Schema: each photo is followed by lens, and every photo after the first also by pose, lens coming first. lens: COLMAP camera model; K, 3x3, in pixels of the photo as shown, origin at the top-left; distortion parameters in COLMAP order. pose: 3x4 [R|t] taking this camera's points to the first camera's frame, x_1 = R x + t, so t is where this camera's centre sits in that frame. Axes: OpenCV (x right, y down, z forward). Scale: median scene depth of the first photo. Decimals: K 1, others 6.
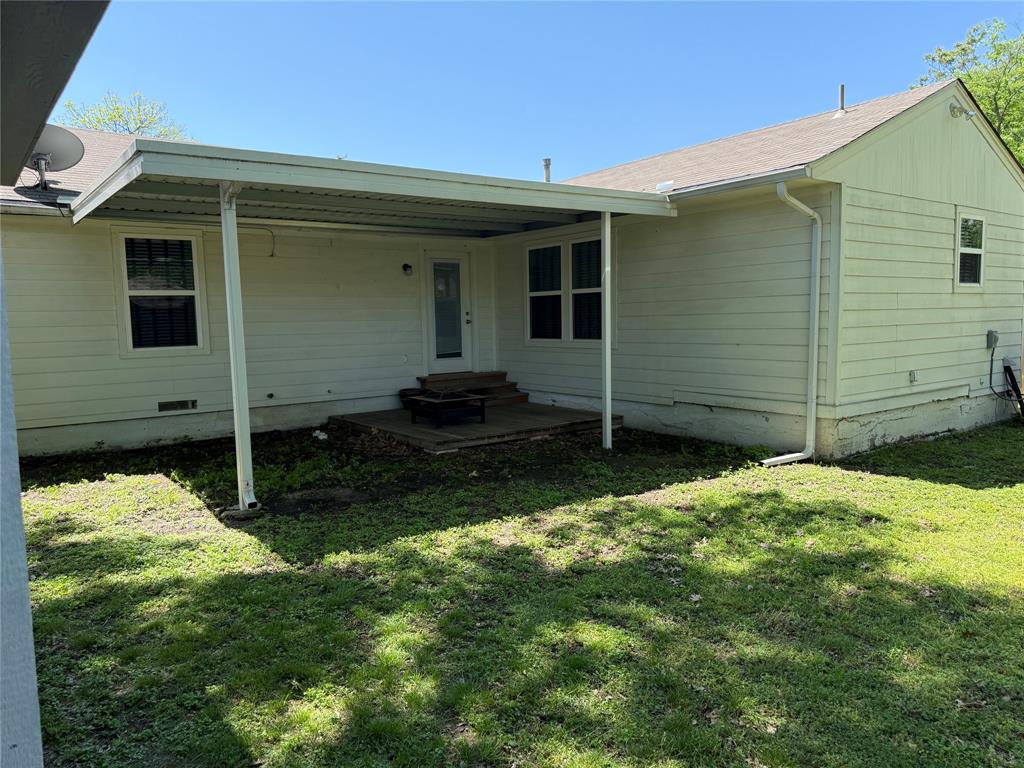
lens RADIAL K [[715.0, 0, 509.1], [0, 715.0, 382.4], [0, 0, 1]] dist [0.016751, -0.033081]
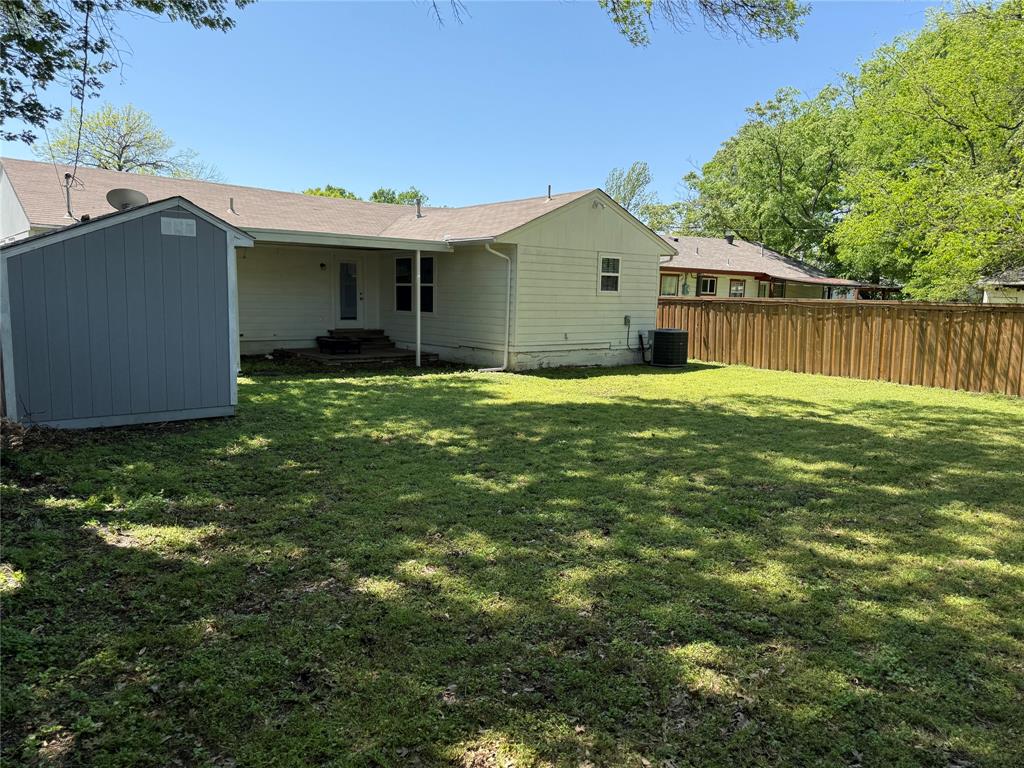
lens RADIAL K [[715.0, 0, 514.5], [0, 715.0, 386.4], [0, 0, 1]] dist [0.016751, -0.033081]
pose [[0.996100, 0.033501, 0.081624, 0.231407], [-0.036589, 0.998659, 0.036634, 0.062245], [-0.080287, -0.039477, 0.995990, -0.957760]]
